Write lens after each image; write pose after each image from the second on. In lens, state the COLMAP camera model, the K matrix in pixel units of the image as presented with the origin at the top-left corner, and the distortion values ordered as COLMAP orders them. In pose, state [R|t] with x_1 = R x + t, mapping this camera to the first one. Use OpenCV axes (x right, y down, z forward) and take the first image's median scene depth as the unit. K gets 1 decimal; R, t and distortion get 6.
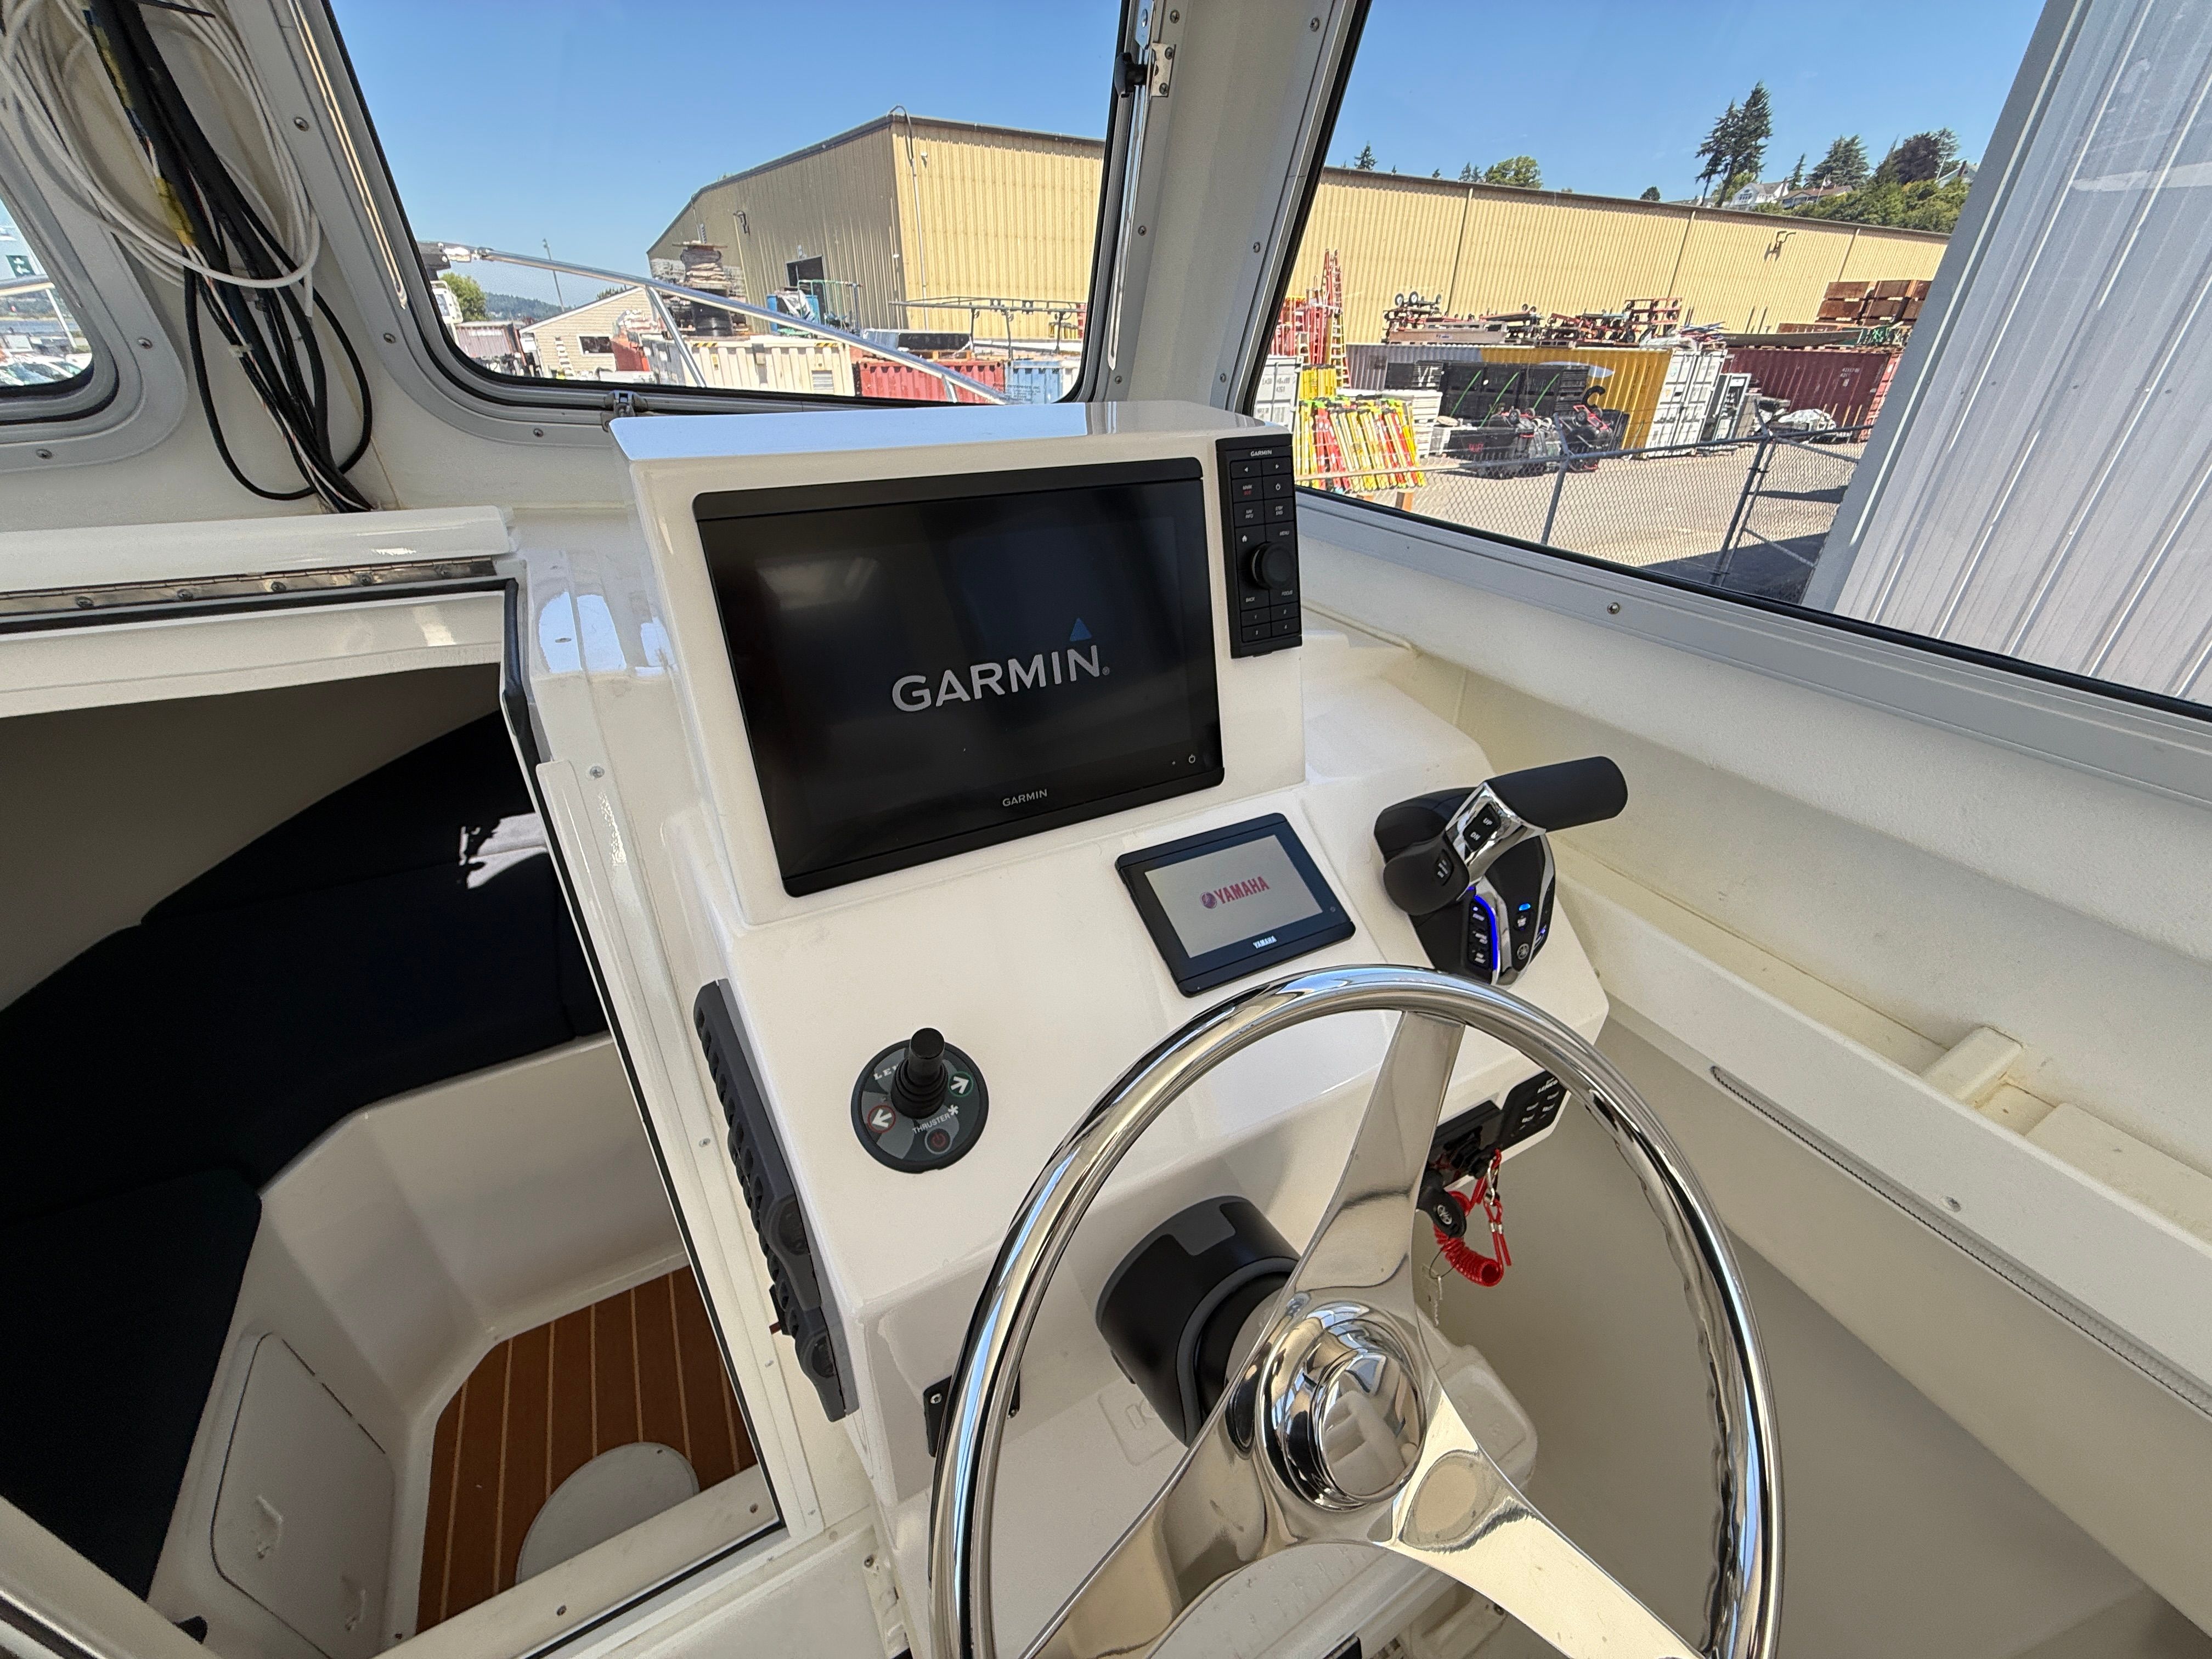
lens RADIAL K [[881.0, 0, 1102.4], [0, 881.0, 831.5], [0, 0, 1]] dist [-0.001603, 0.000226]
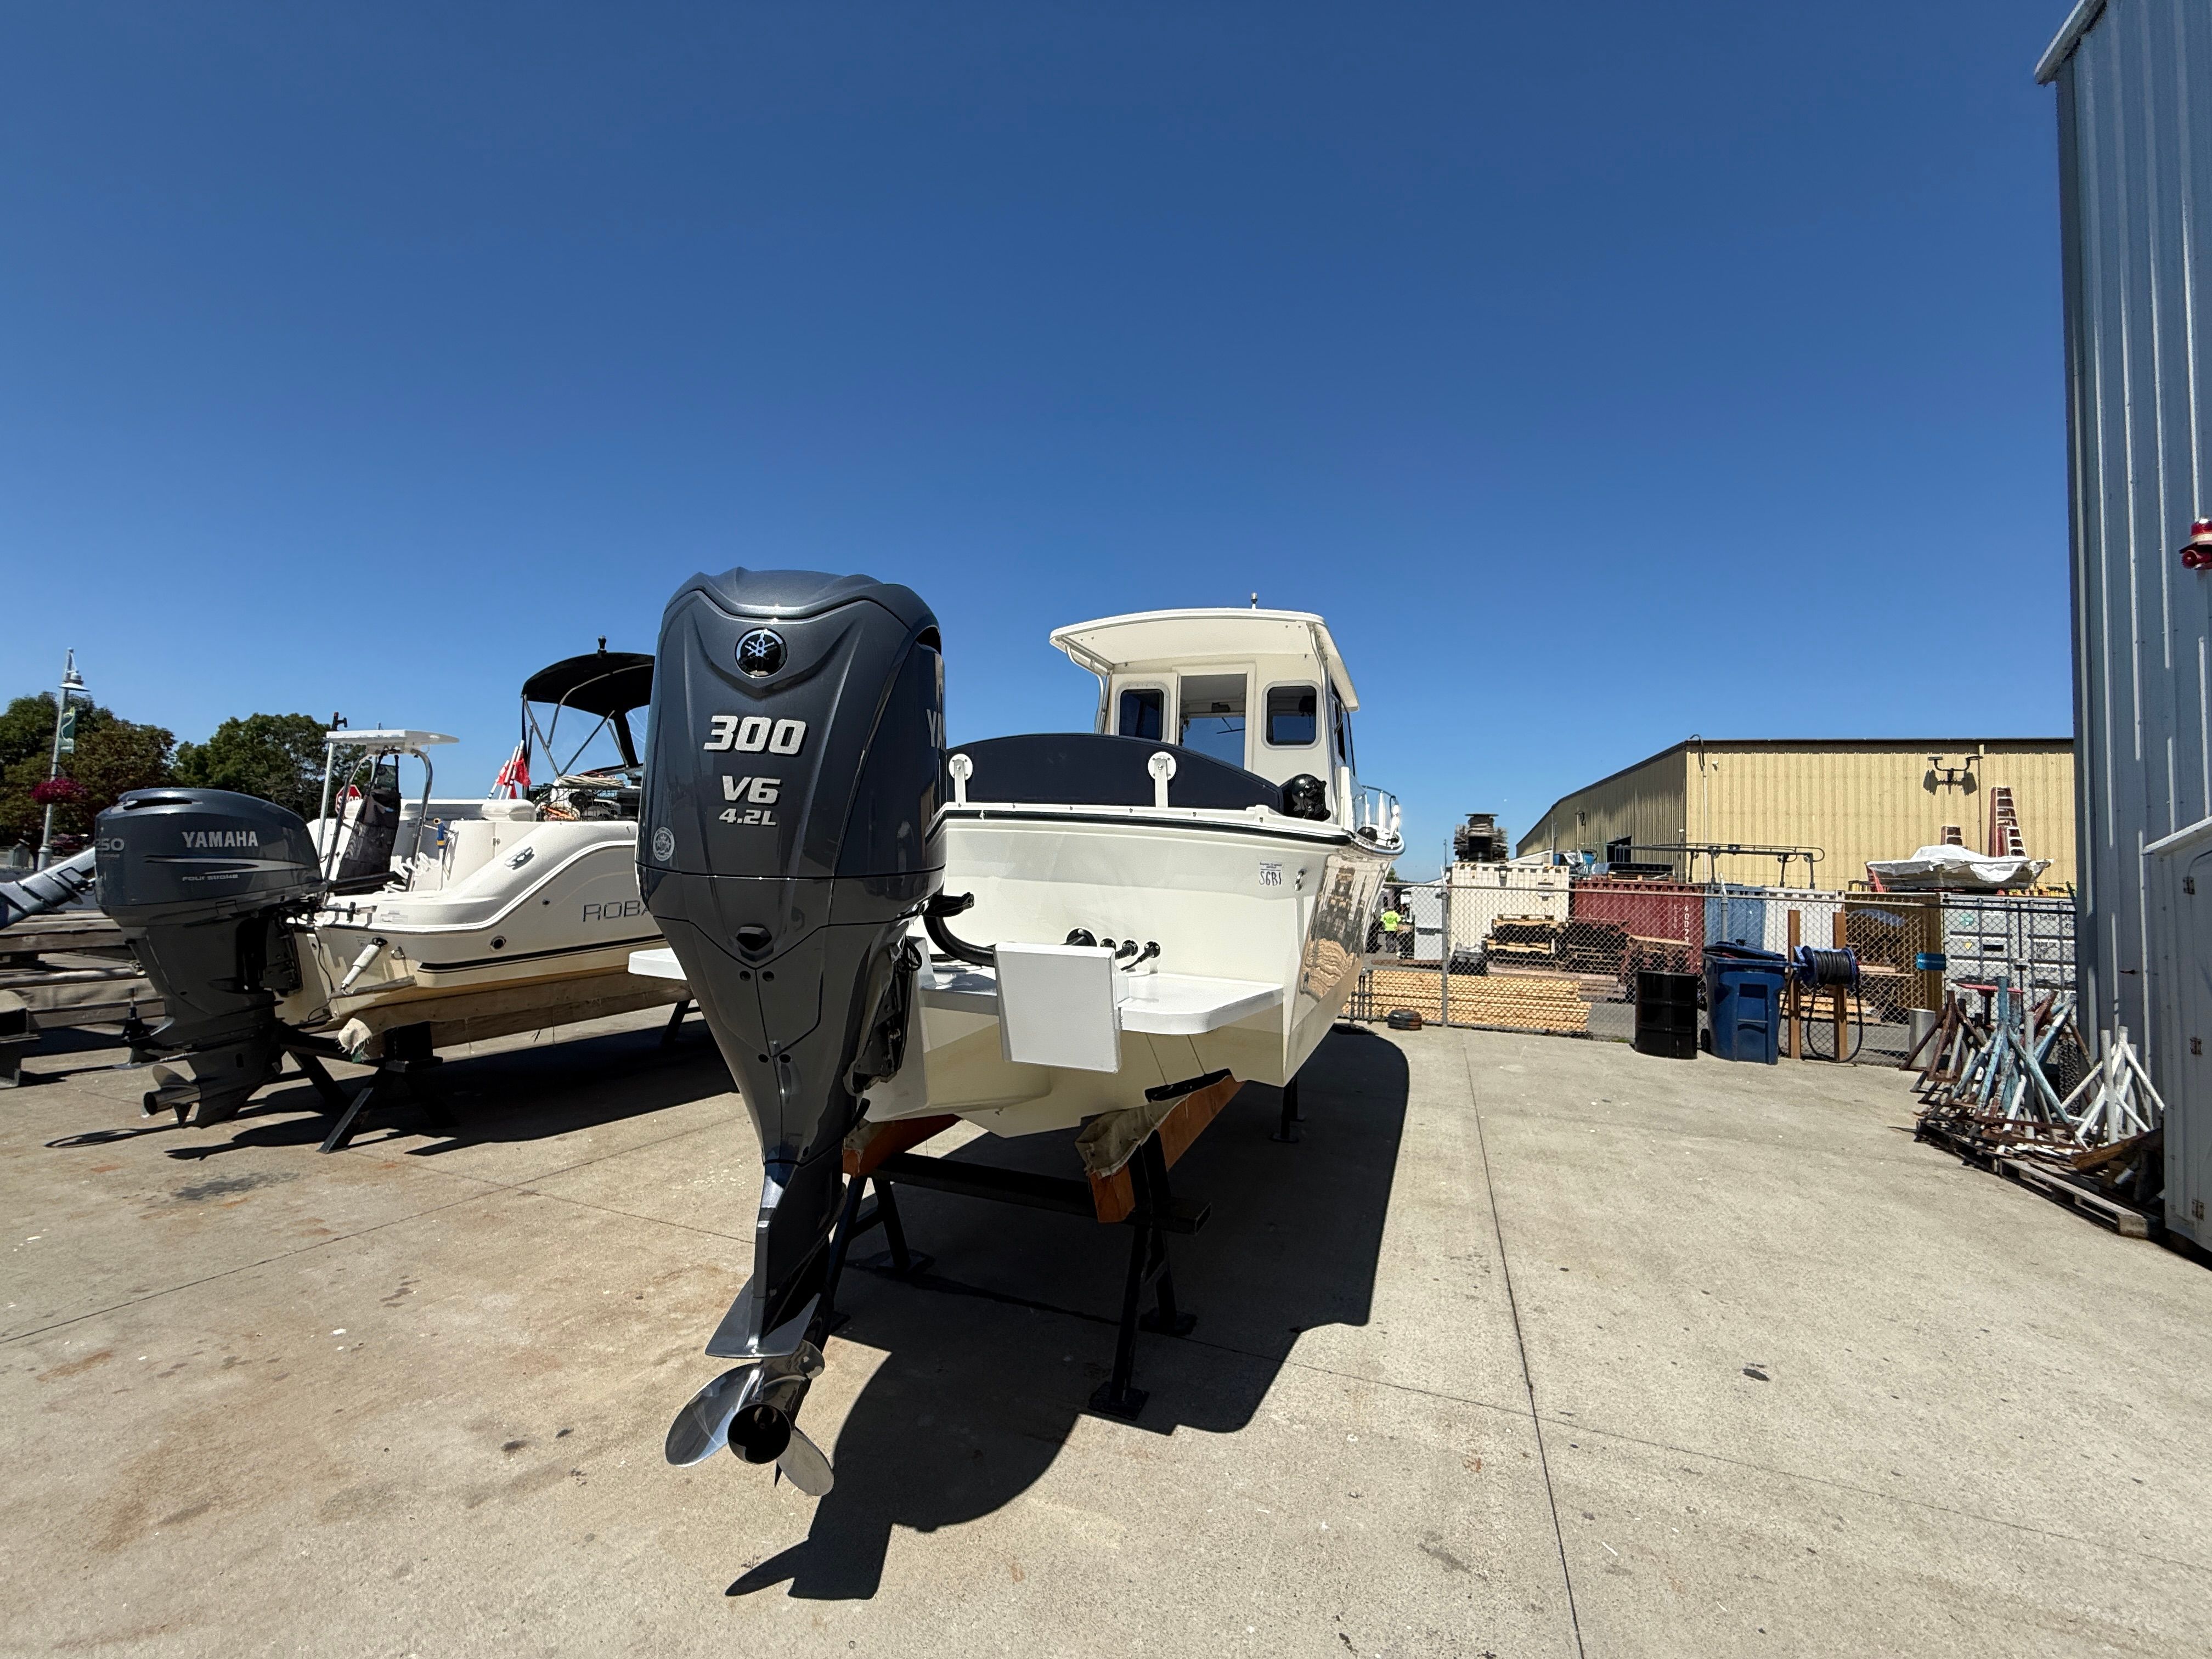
lens RADIAL K [[881.0, 0, 1107.8], [0, 881.0, 824.4], [0, 0, 1]] dist [-0.001603, 0.000226]
pose [[0.646510, -0.032242, -0.762224, 0.249890], [-0.414144, 0.824246, -0.386138, 0.201068], [0.640710, 0.565313, 0.519531, -0.218967]]
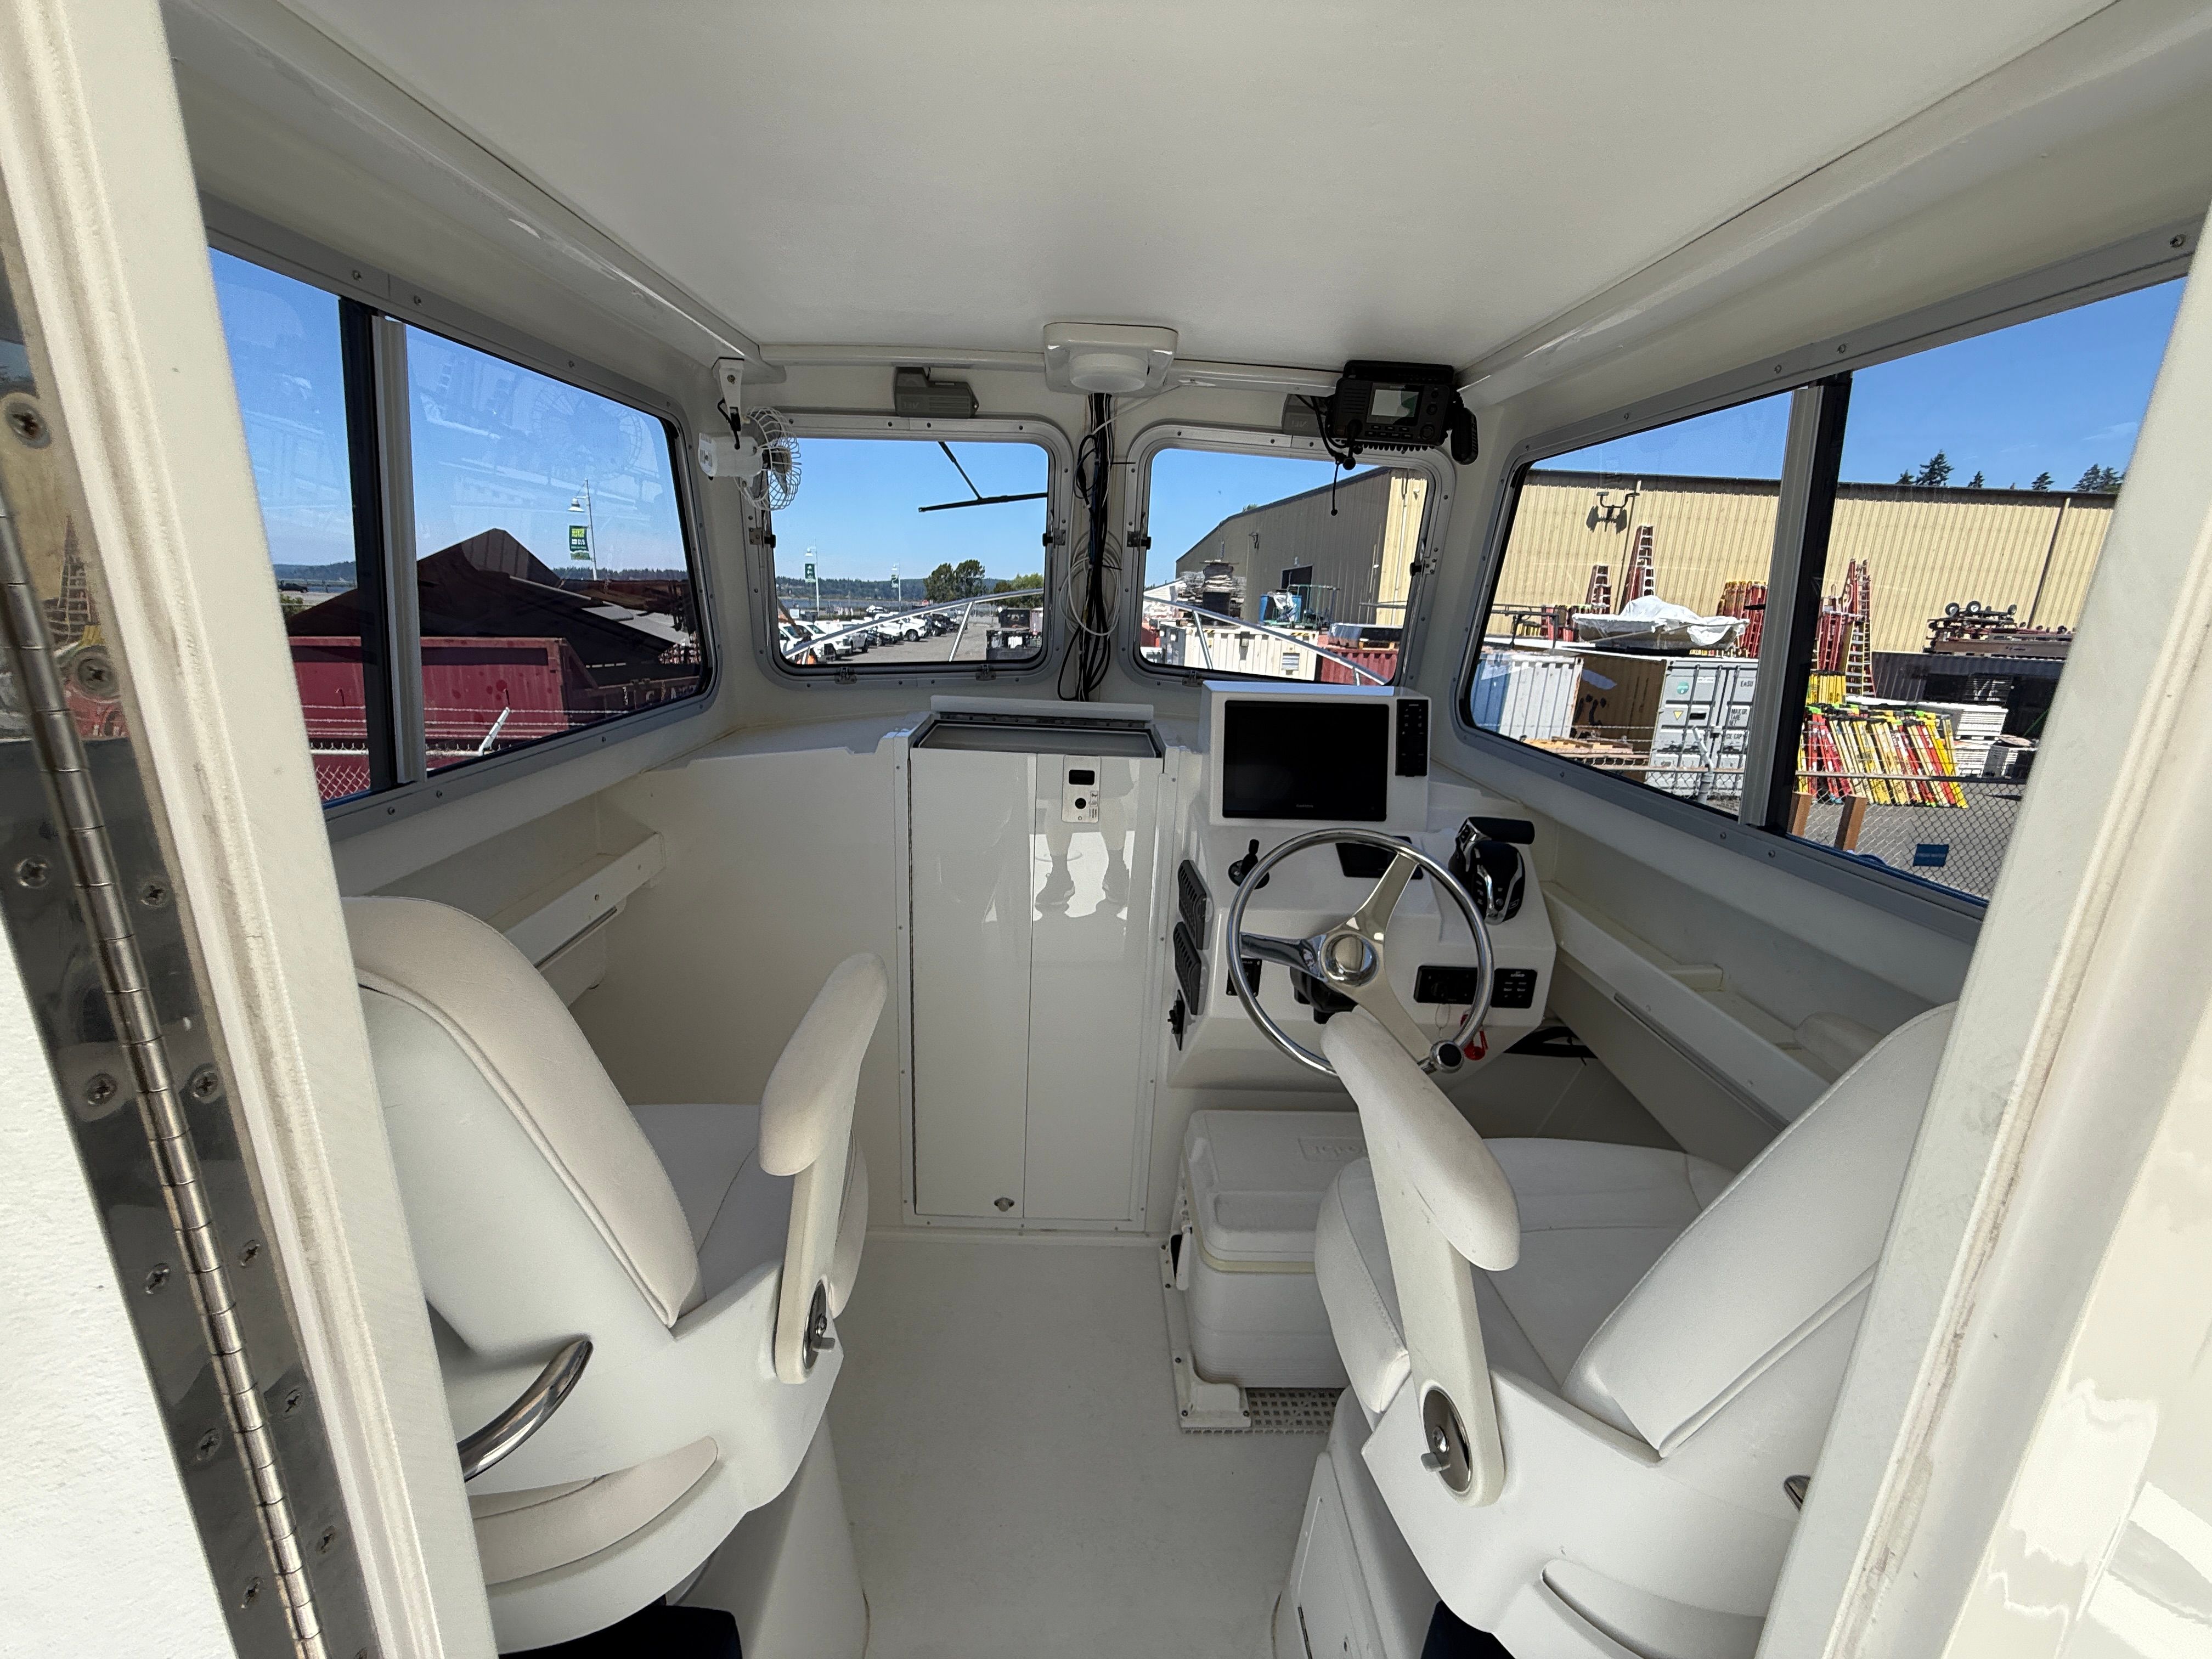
lens RADIAL K [[881.0, 0, 1095.1], [0, 881.0, 828.5], [0, 0, 1]] dist [-0.001603, 0.000226]
pose [[0.879857, 0.135532, -0.455502, 0.019562], [-0.258100, 0.941077, -0.218539, 0.025843], [0.399043, 0.309848, 0.862994, -0.054029]]
